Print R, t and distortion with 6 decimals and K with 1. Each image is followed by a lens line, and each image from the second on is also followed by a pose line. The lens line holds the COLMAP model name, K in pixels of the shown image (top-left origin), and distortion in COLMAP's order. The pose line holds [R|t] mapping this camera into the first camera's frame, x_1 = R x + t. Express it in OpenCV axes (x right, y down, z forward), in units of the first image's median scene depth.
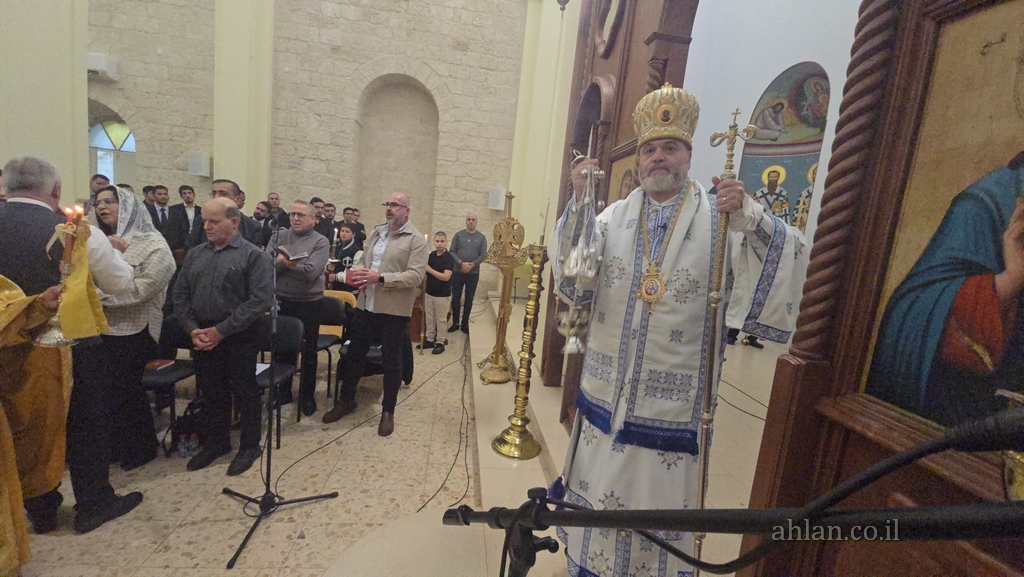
lens RADIAL K [[417.6, 0, 508.6], [0, 417.6, 289.0], [0, 0, 1]] dist [0.000570, -0.000778]
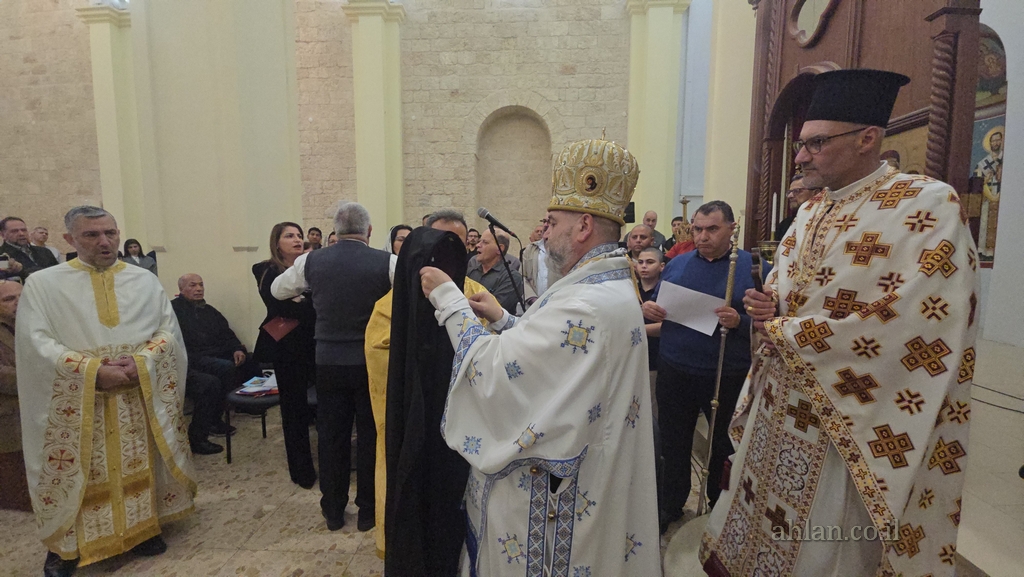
lens RADIAL K [[414.7, 0, 508.5], [0, 414.7, 288.8], [0, 0, 1]] dist [0.008356, -0.008830]
pose [[0.982028, -0.084393, -0.168818, -0.134605], [0.076530, 0.995681, -0.052561, 0.003004], [0.172524, 0.038696, 0.984245, -0.022603]]
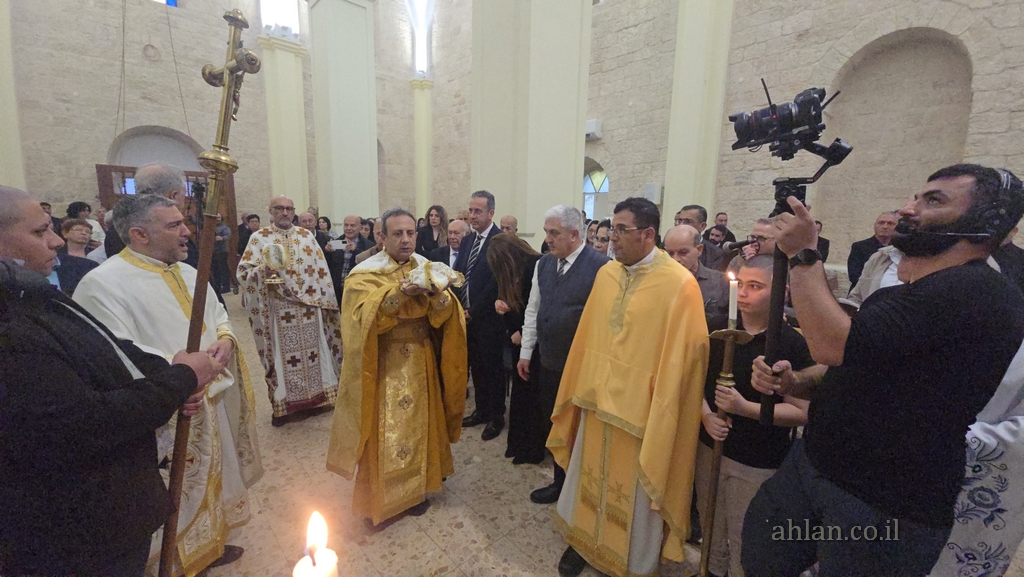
lens RADIAL K [[417.6, 0, 508.6], [0, 417.6, 289.0], [0, 0, 1]] dist [0.000570, -0.000778]
pose [[0.589700, 0.038018, -0.806727, -0.063805], [-0.071028, 0.997462, -0.004914, -0.016060], [0.804493, 0.060198, 0.590904, 0.055160]]
